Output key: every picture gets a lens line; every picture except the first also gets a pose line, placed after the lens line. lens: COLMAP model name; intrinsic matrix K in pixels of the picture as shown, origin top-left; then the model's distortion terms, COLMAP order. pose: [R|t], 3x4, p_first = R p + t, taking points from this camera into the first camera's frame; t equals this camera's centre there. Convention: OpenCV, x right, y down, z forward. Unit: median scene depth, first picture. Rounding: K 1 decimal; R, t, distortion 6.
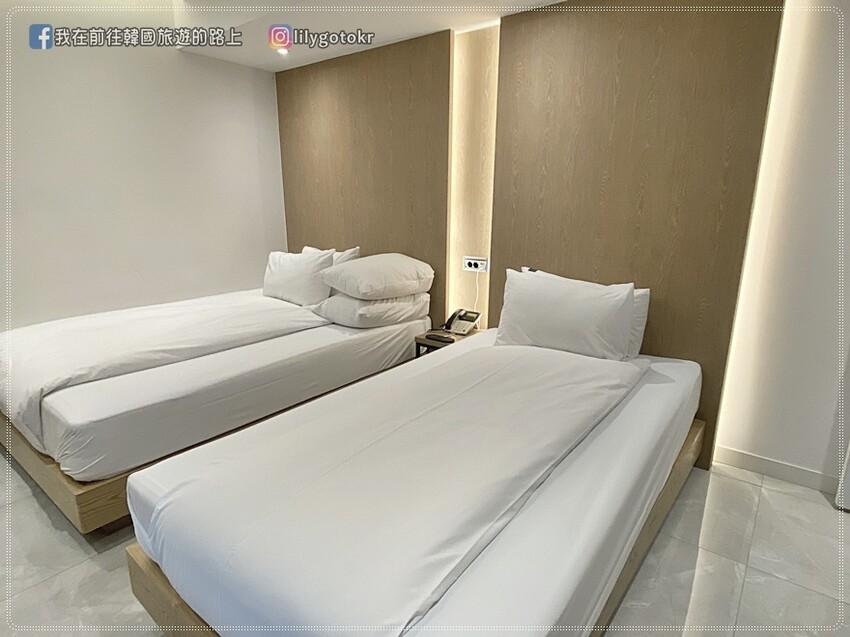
lens RADIAL K [[462.2, 0, 425.0], [0, 462.2, 318.5], [0, 0, 1]] dist [0.000490, -0.001698]
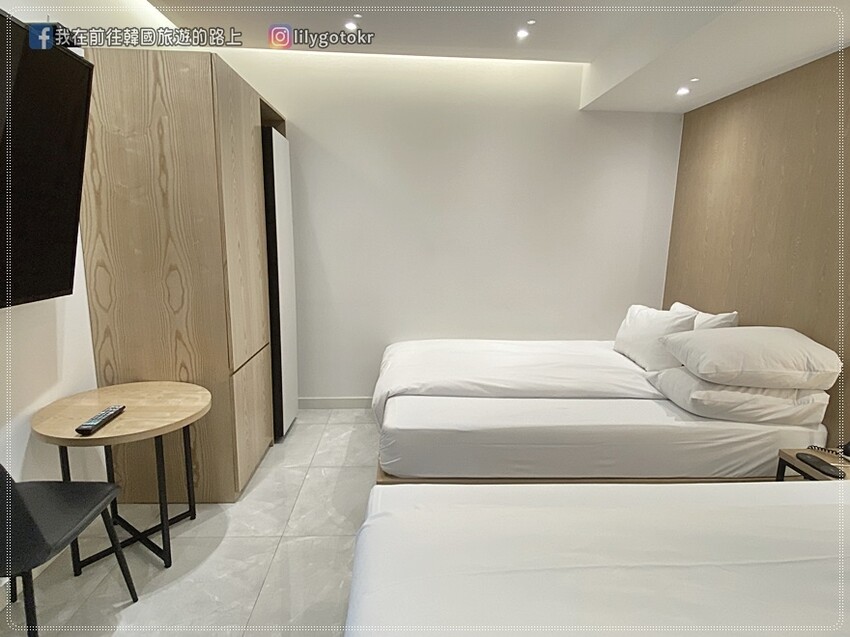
lens RADIAL K [[462.2, 0, 425.0], [0, 462.2, 318.5], [0, 0, 1]] dist [0.000490, -0.001698]
pose [[0.651696, 0.138160, -0.745791, 0.120749], [-0.200907, 0.979592, 0.005914, -0.050422], [0.731388, 0.145981, 0.666154, 0.102617]]
